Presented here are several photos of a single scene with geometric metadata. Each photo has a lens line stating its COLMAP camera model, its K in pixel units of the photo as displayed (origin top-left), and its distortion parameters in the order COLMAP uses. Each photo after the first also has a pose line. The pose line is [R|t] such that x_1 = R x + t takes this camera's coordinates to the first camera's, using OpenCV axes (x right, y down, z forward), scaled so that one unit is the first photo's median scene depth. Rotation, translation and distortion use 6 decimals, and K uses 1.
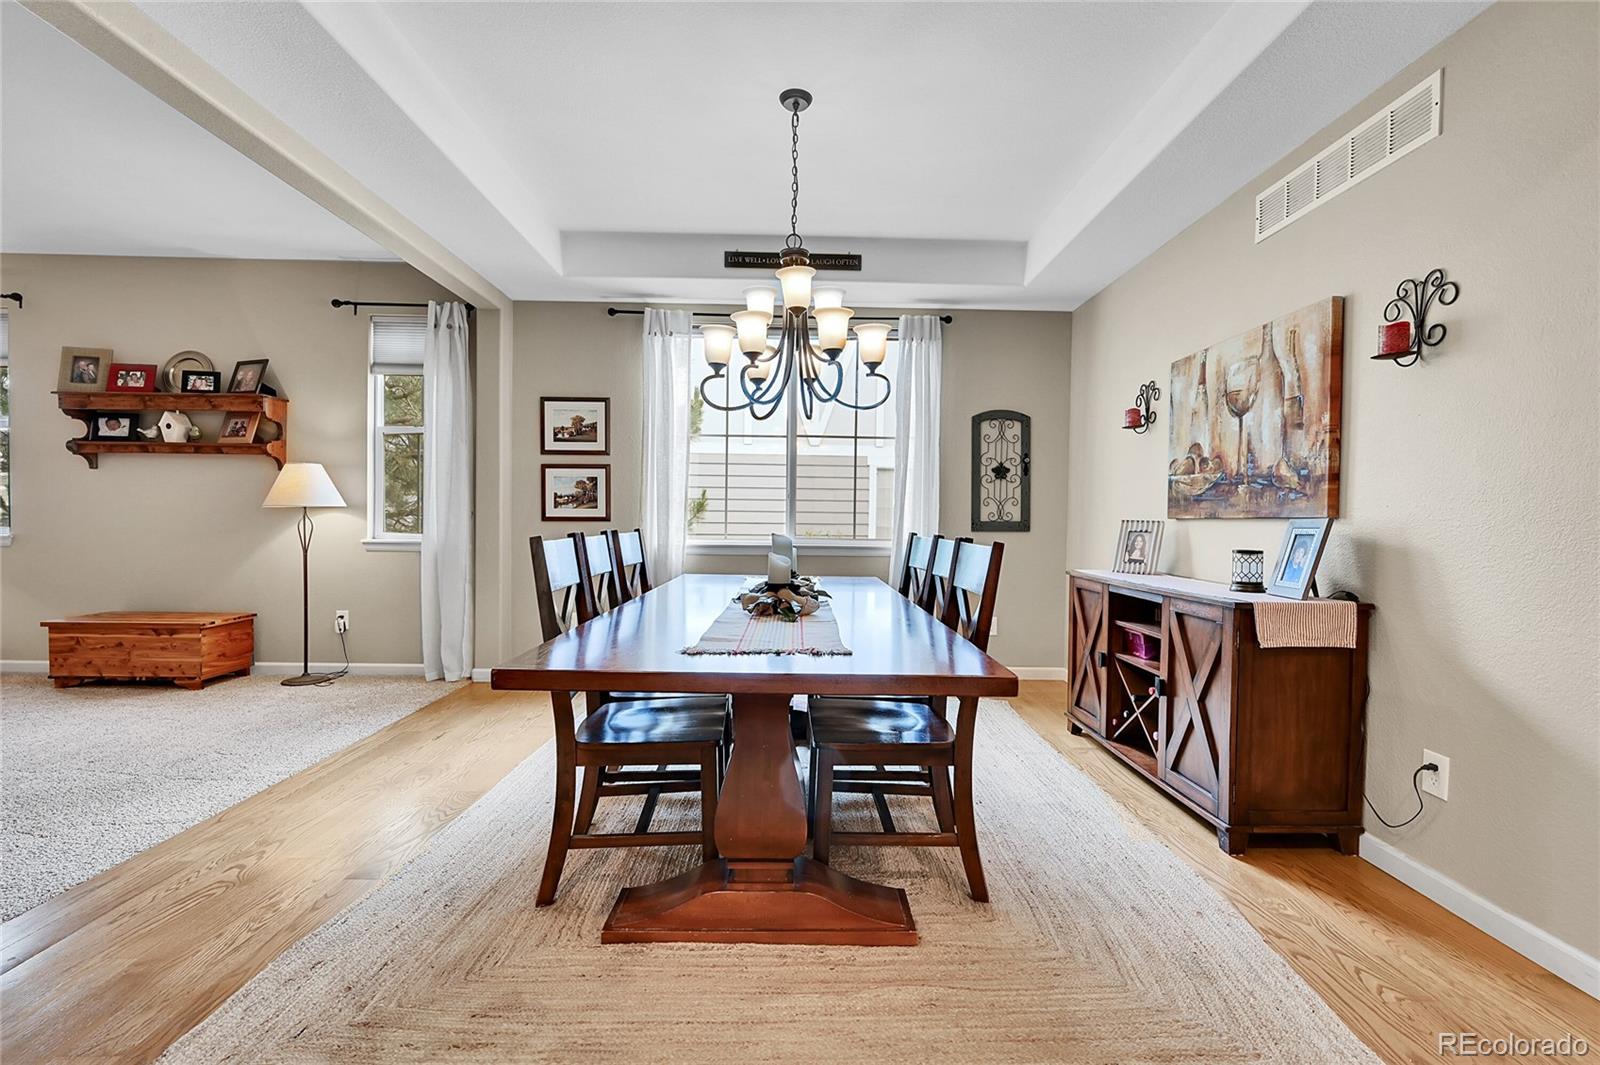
lens RADIAL K [[671.4, 0, 811.2], [0, 671.4, 537.8], [0, 0, 1]] dist [-0.021211, -0.000022]
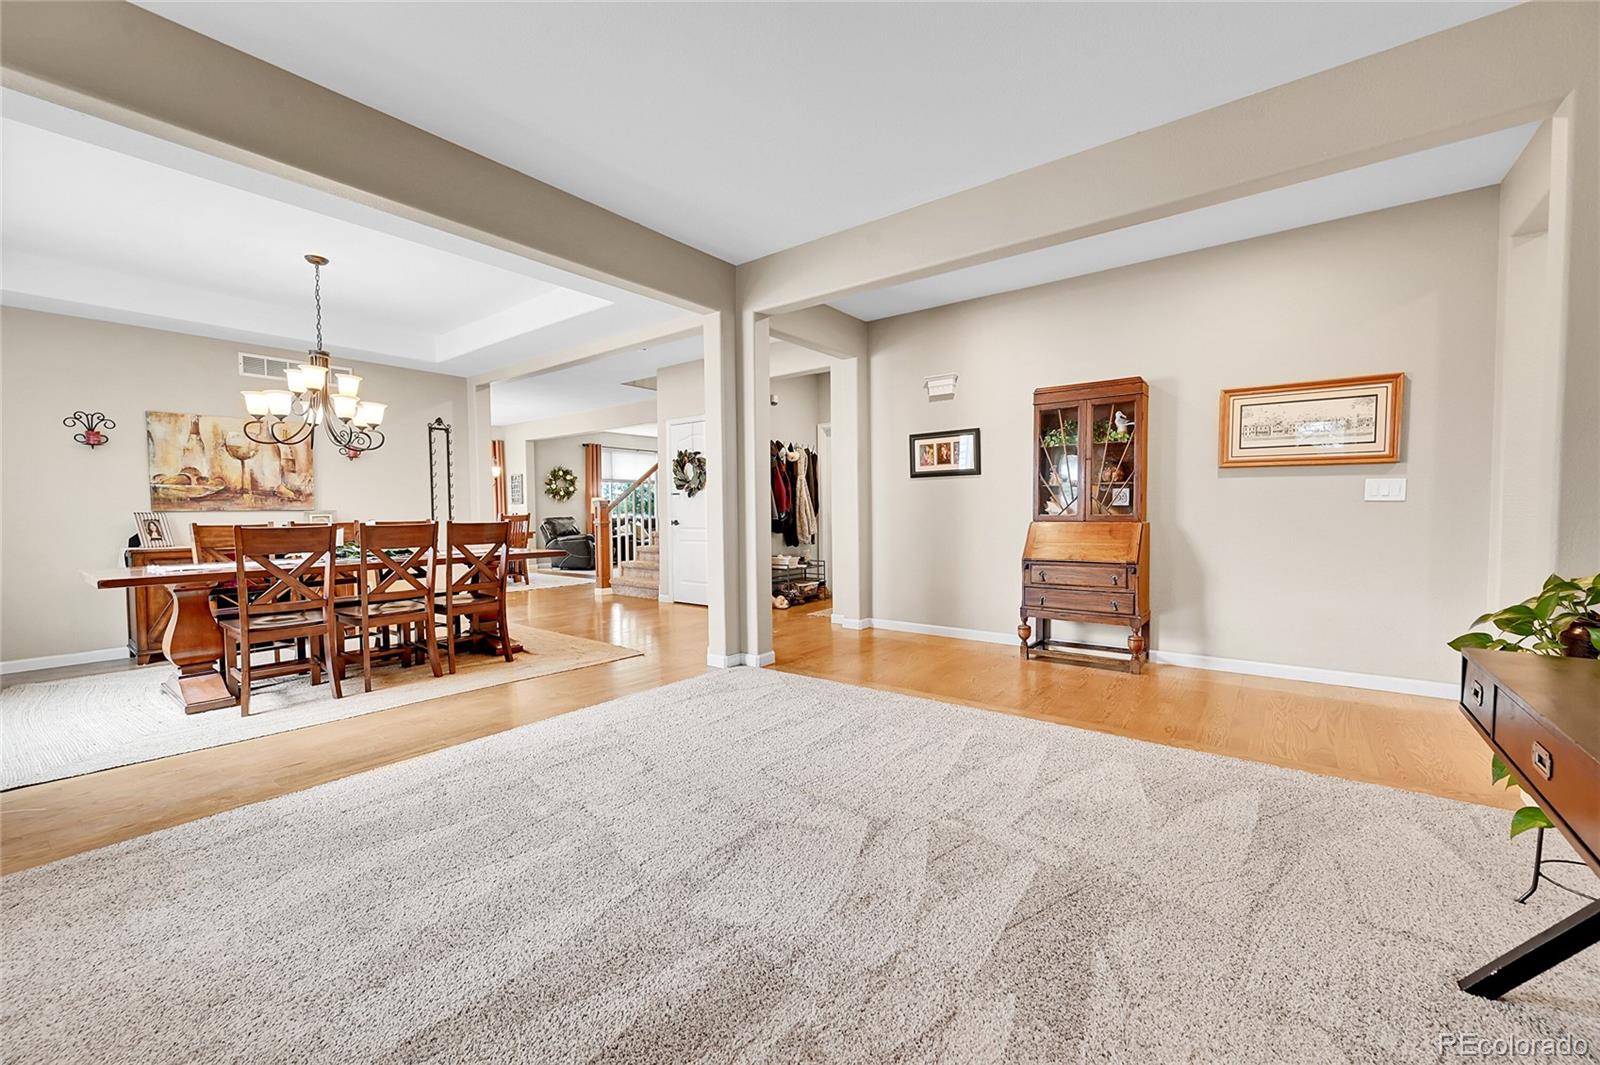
lens RADIAL K [[633.4, 0, 800.0], [0, 633.4, 532.5], [0, 0, 1]] dist [-0.000525, 0.000030]
pose [[-0.776839, -0.019557, 0.629395, -1.863238], [0.025853, 0.997684, 0.062910, -0.039288], [-0.629168, 0.065143, -0.774535, 1.421119]]
